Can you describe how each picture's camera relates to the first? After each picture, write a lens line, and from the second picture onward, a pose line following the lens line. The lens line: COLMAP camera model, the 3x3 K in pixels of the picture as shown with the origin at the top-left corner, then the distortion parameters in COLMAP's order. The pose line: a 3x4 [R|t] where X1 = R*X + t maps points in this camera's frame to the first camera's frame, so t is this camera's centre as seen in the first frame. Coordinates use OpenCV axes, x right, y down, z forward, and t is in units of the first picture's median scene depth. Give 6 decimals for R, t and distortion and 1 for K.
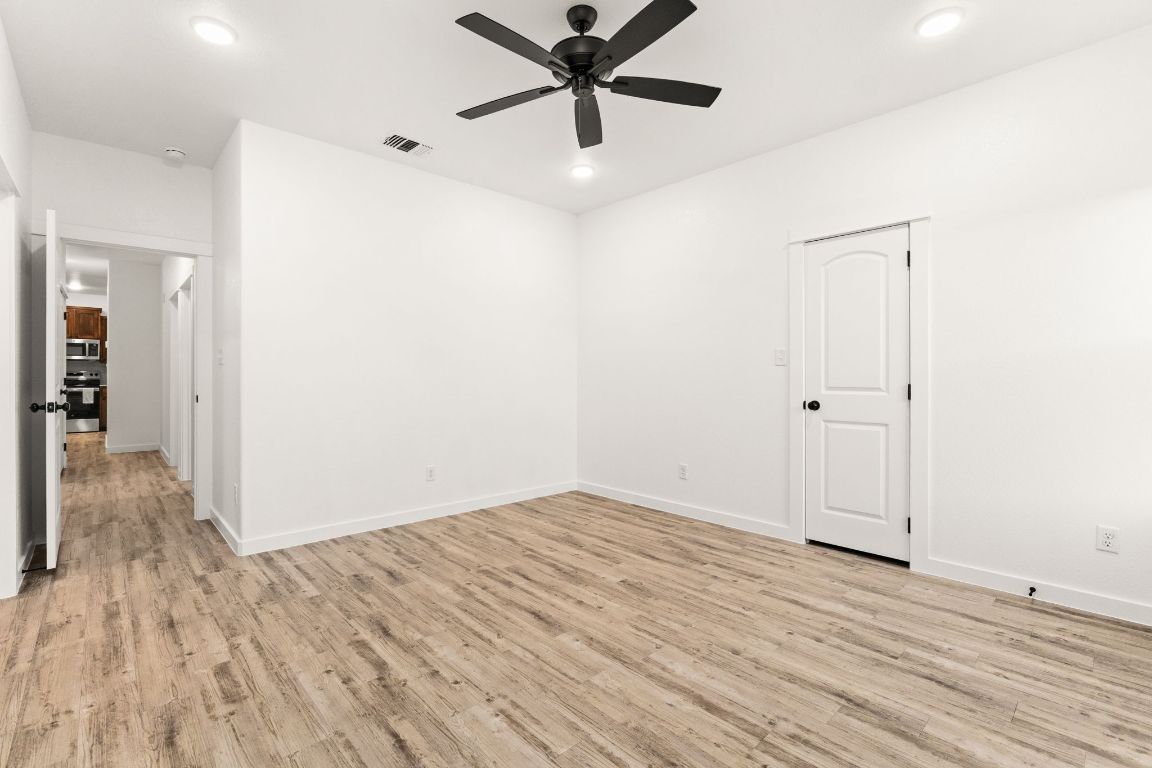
lens RADIAL K [[519.4, 0, 577.8], [0, 519.4, 380.7], [0, 0, 1]] dist [-0.004519, 0.001140]
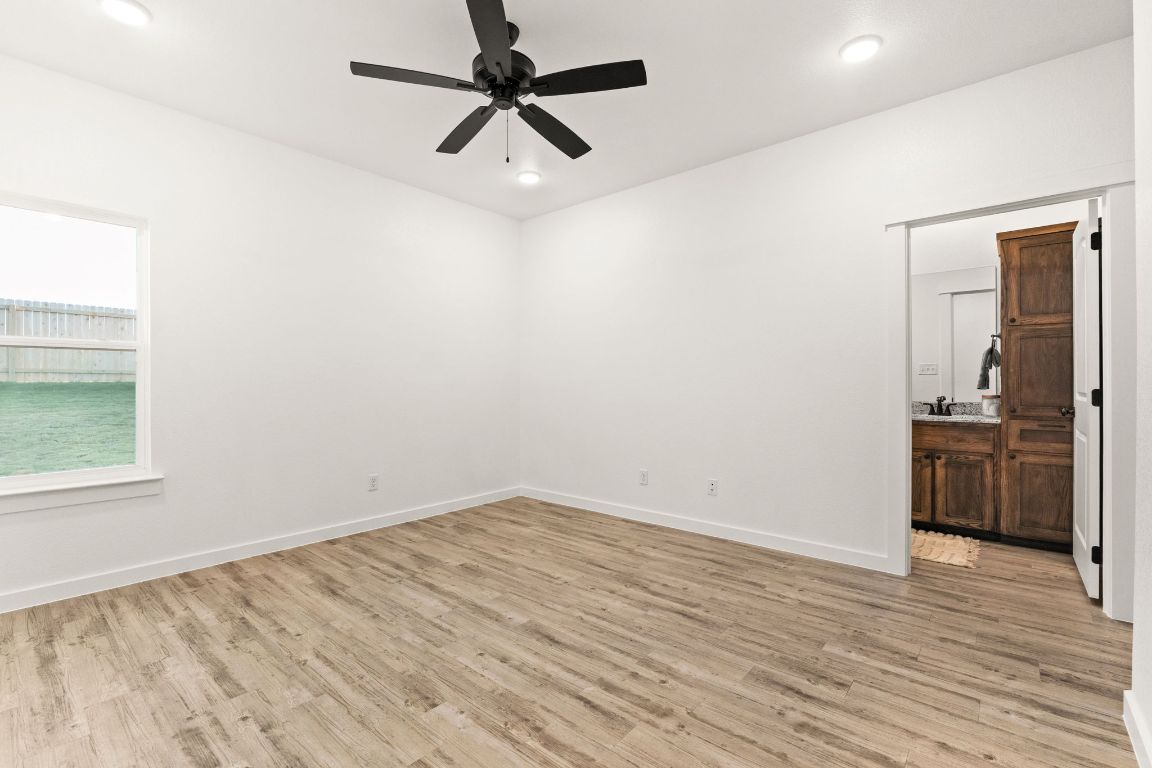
lens RADIAL K [[519.4, 0, 570.0], [0, 519.4, 382.6], [0, 0, 1]] dist [-0.004519, 0.001140]
pose [[-0.995780, -0.003177, -0.091716, -0.024806], [-0.004183, 0.999933, 0.010776, -0.020041], [0.091675, 0.011114, -0.995727, 2.015139]]
